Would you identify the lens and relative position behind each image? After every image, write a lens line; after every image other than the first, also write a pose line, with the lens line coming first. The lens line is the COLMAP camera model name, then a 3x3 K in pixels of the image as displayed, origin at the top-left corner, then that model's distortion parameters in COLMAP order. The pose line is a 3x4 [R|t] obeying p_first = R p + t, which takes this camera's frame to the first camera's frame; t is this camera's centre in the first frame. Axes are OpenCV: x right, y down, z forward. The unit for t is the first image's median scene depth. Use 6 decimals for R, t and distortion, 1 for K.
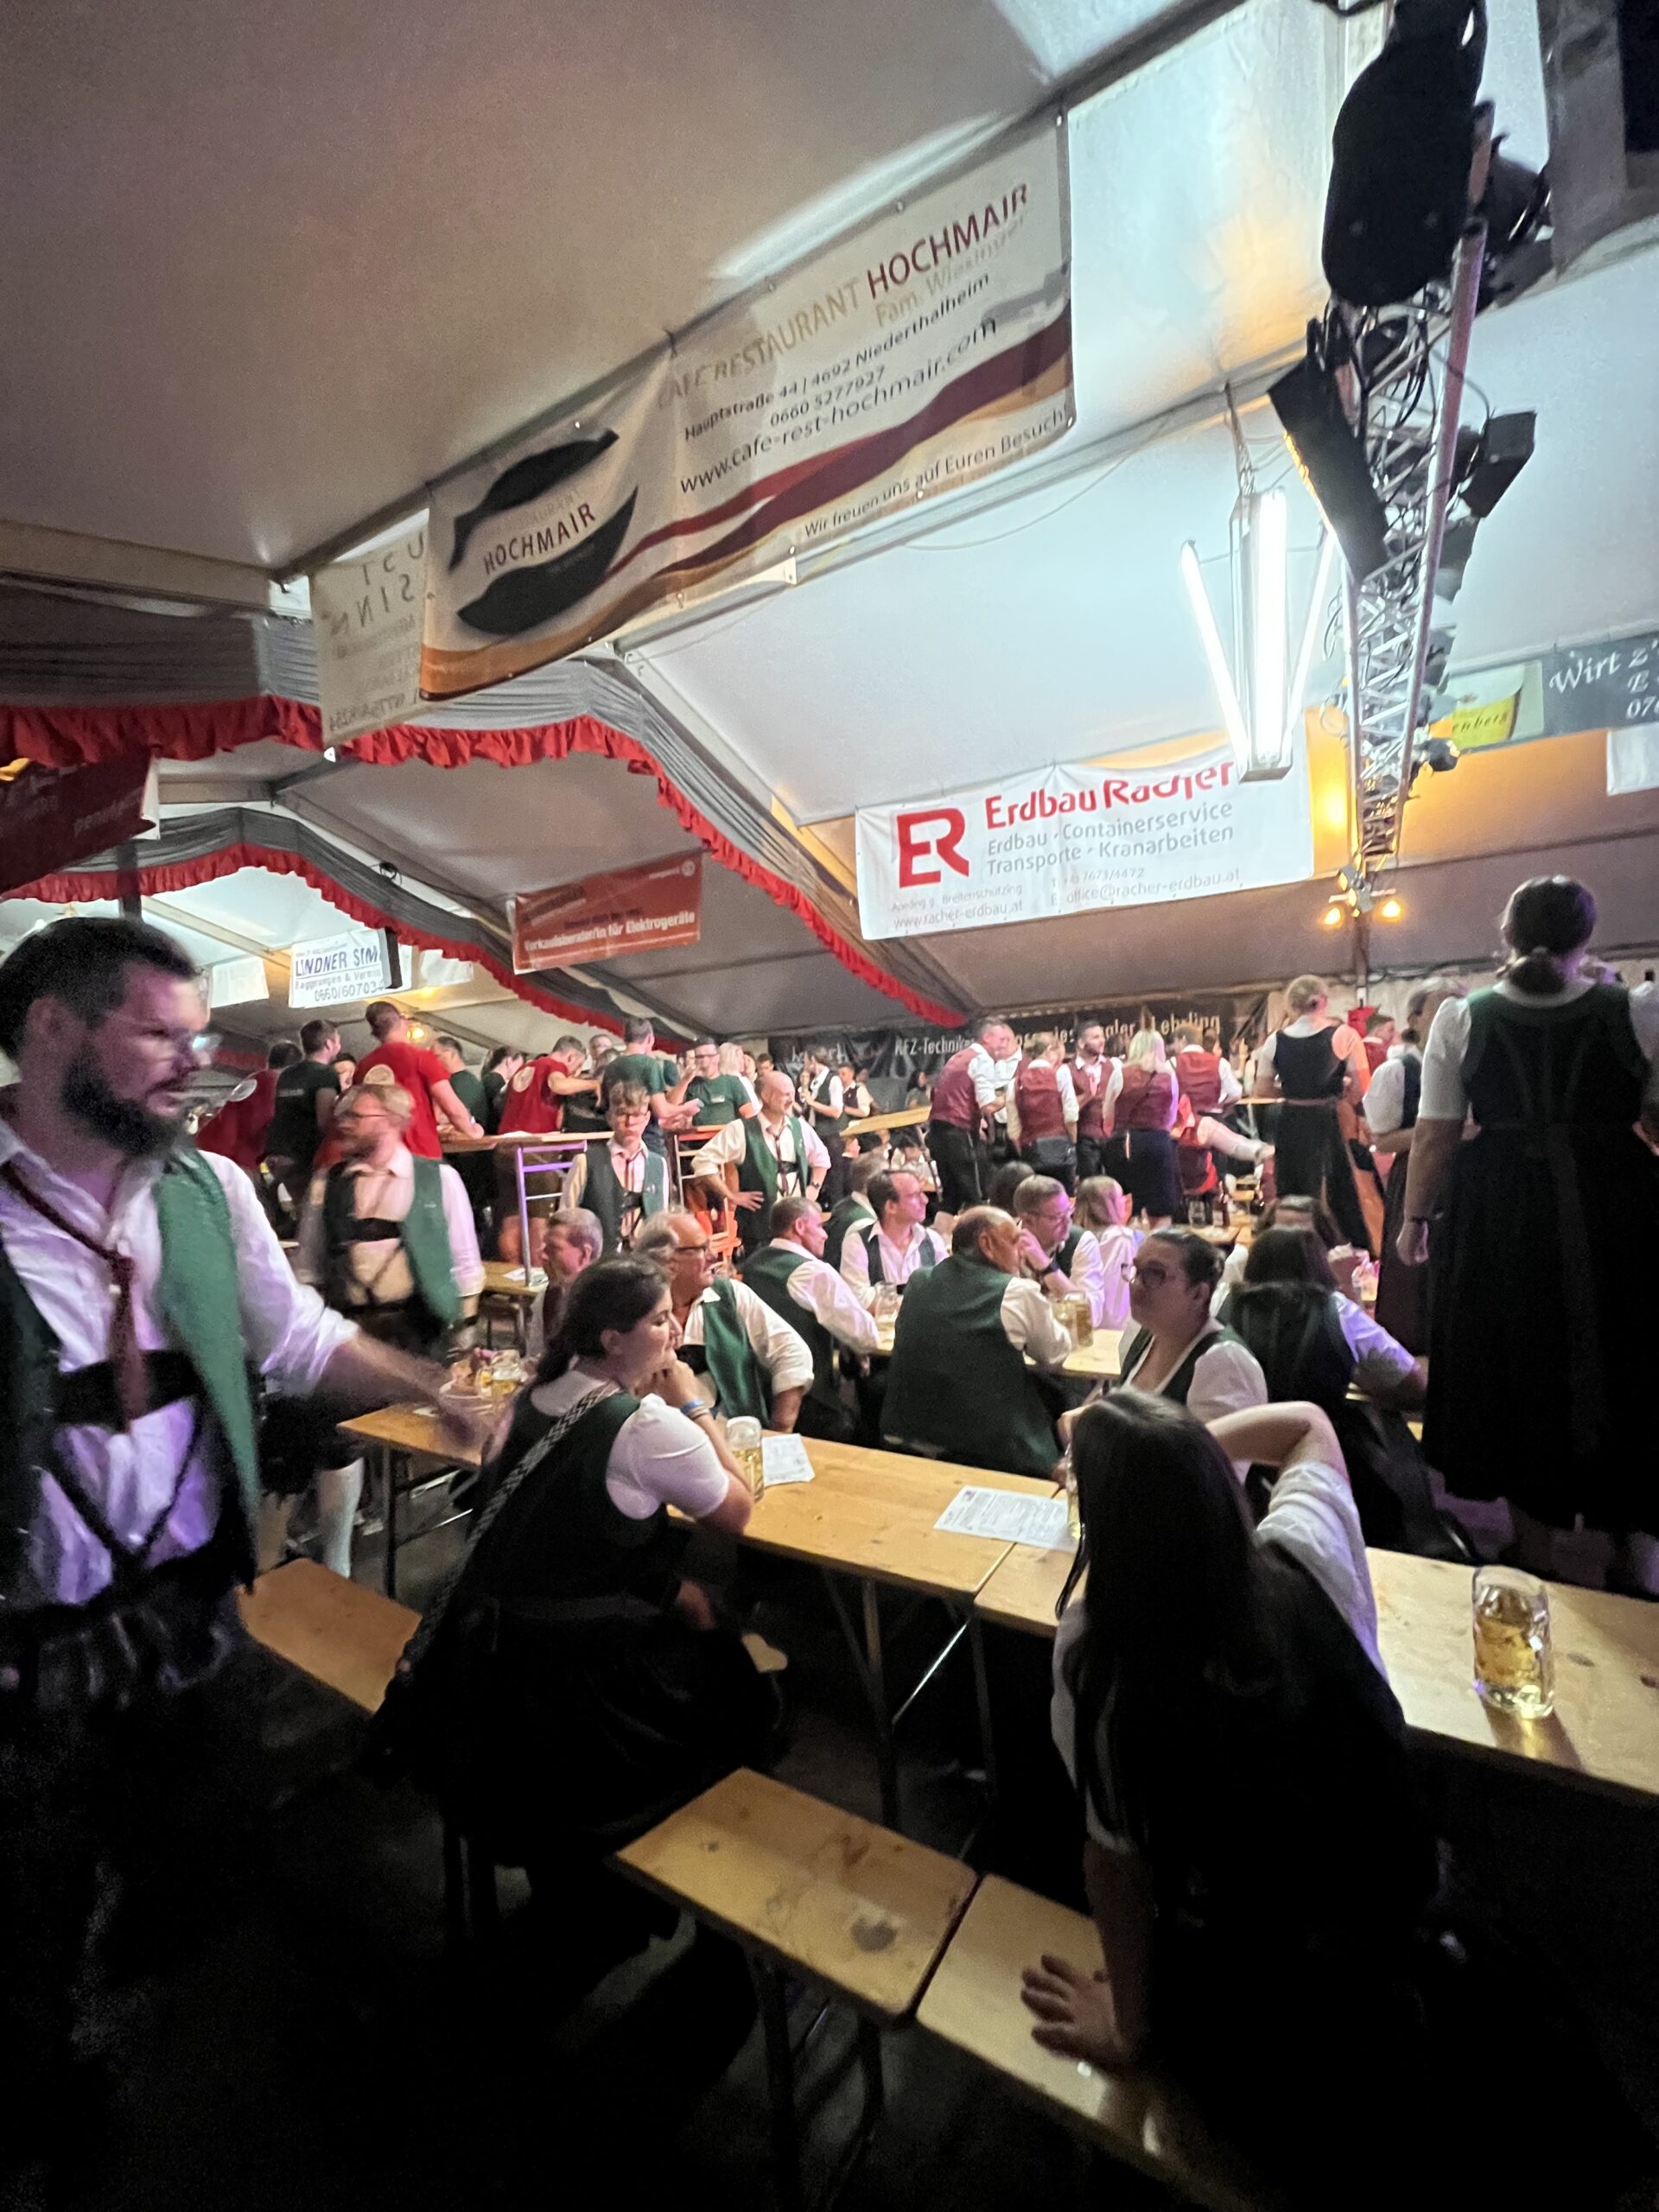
lens RADIAL K [[891.8, 0, 831.3], [0, 891.8, 1118.4], [0, 0, 1]] dist [-0.008163, -0.000067]
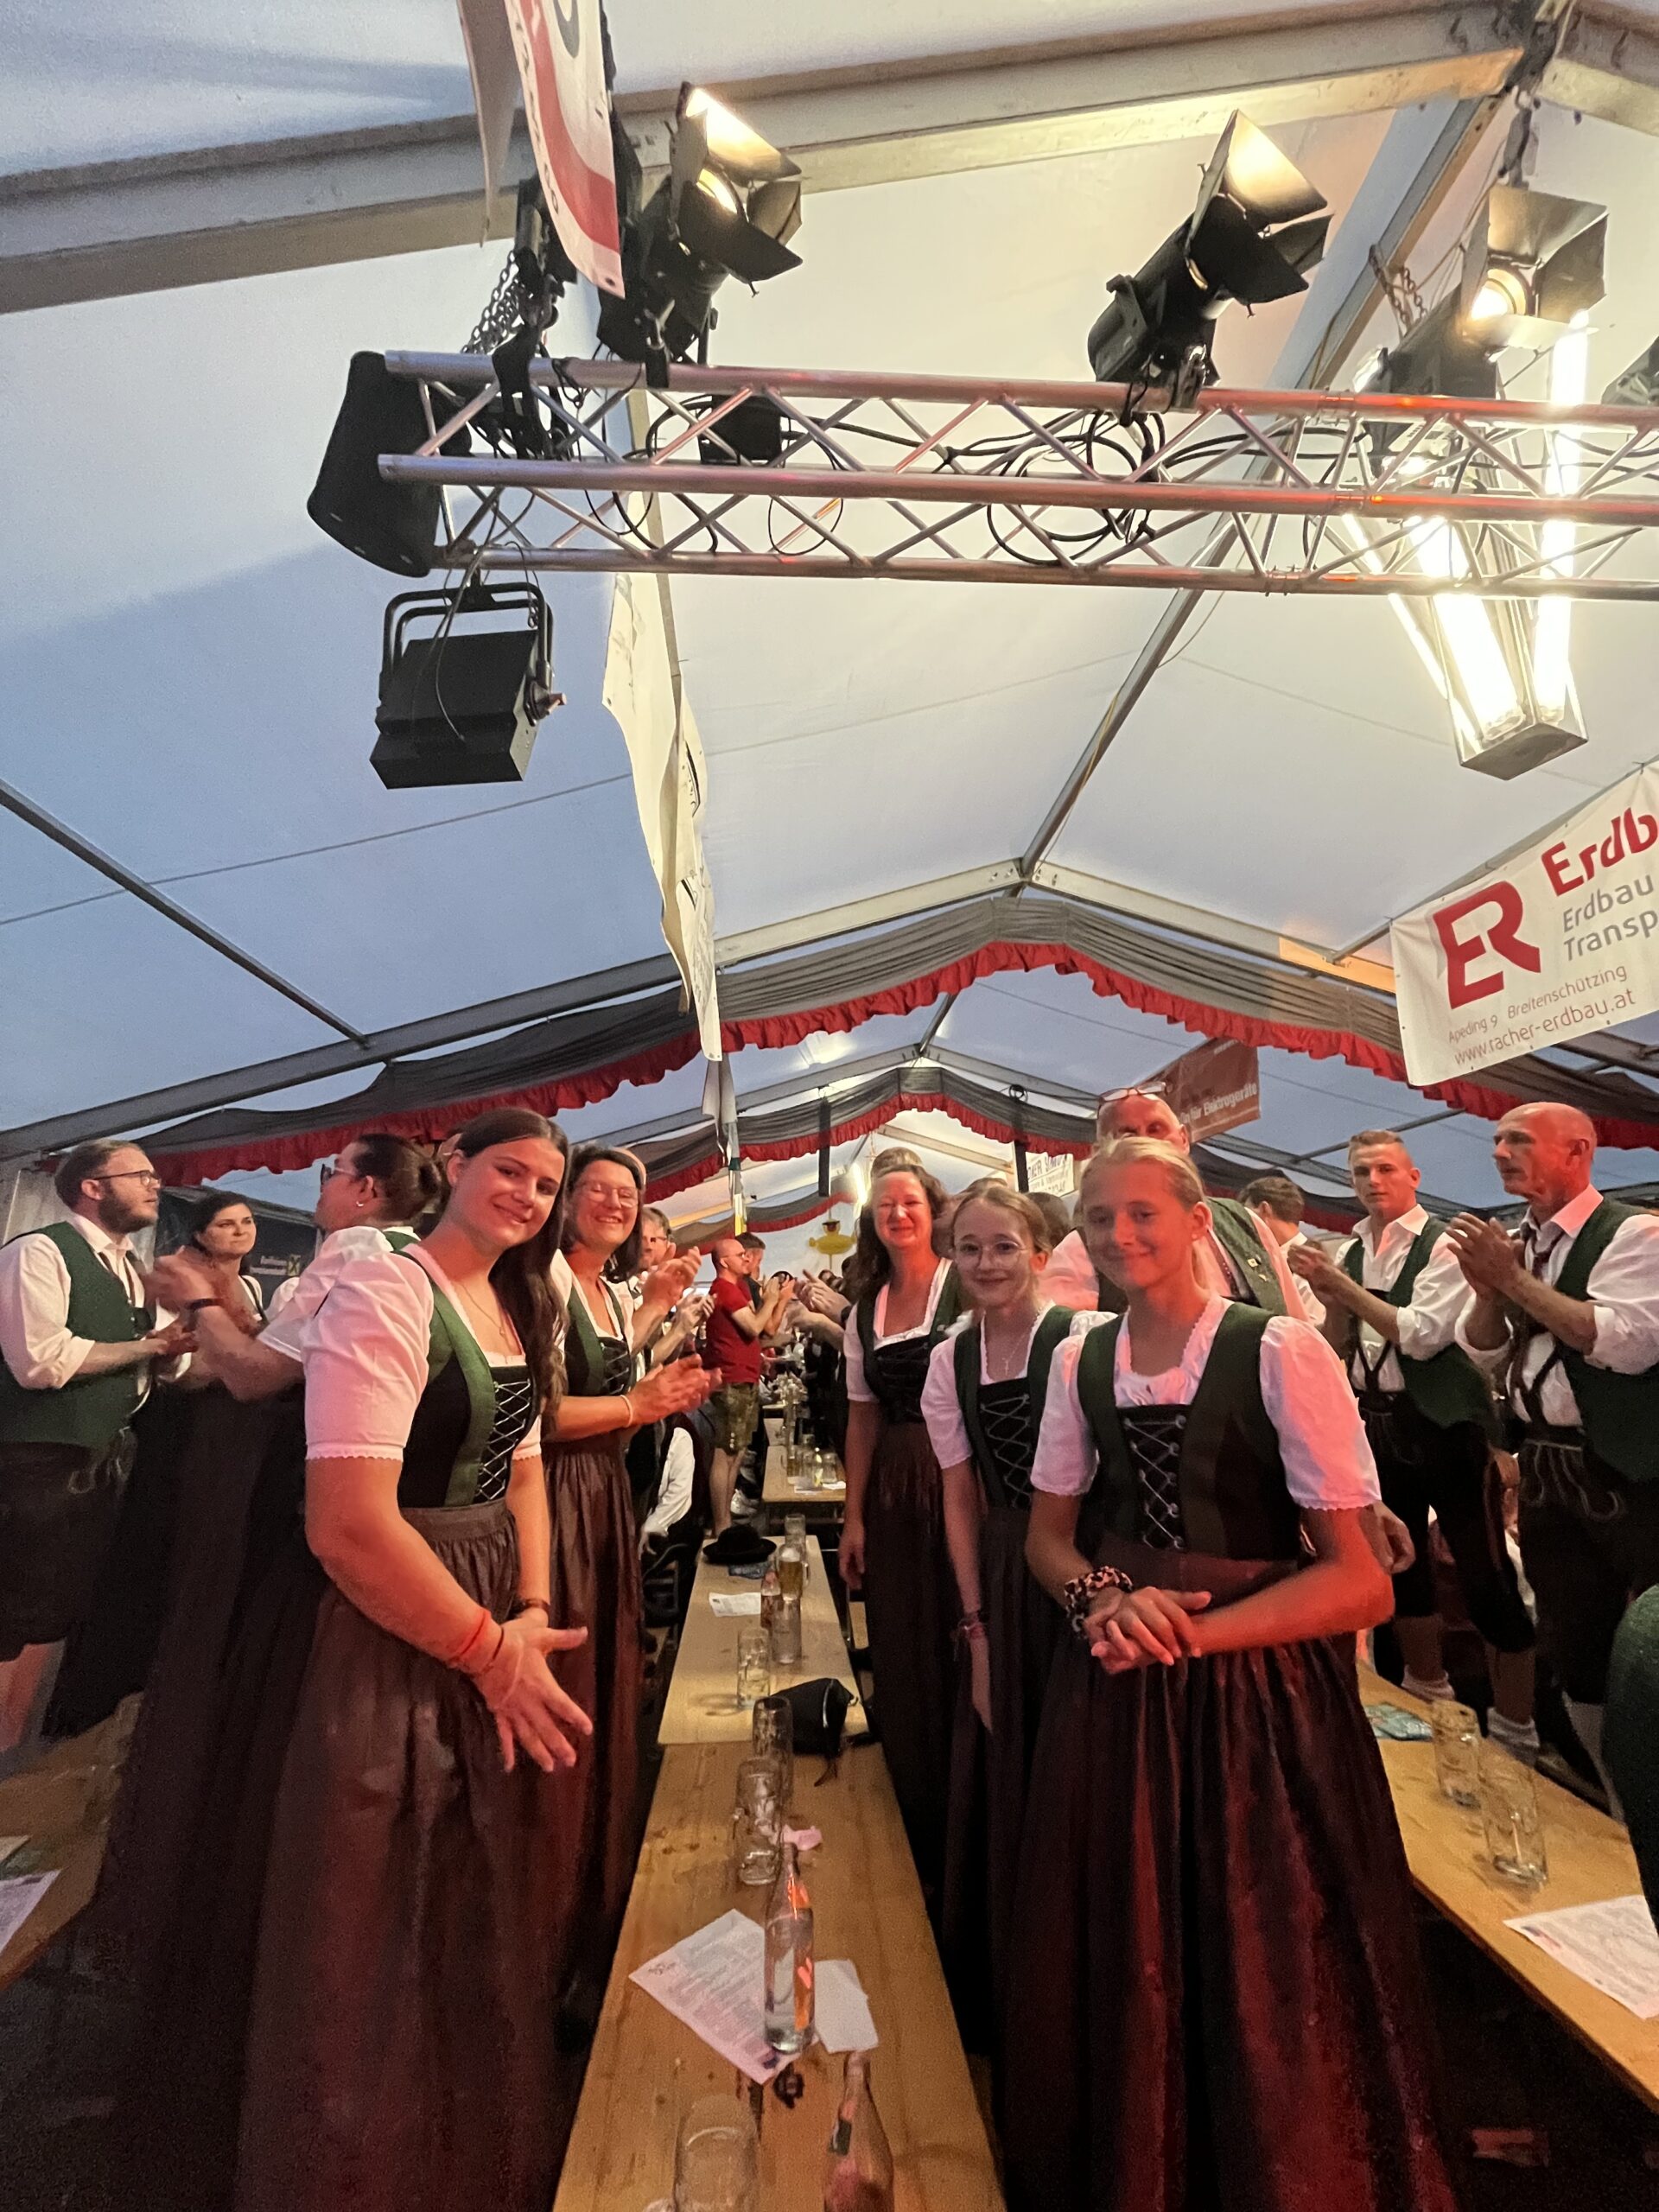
lens RADIAL K [[891.8, 0, 830.7], [0, 891.8, 1101.2], [0, 0, 1]] dist [-0.008163, -0.000067]
pose [[0.590818, -0.163750, -0.790012, 0.343918], [-0.007842, 0.977975, -0.208575, -0.038261], [0.806766, 0.129425, 0.576521, 0.215639]]
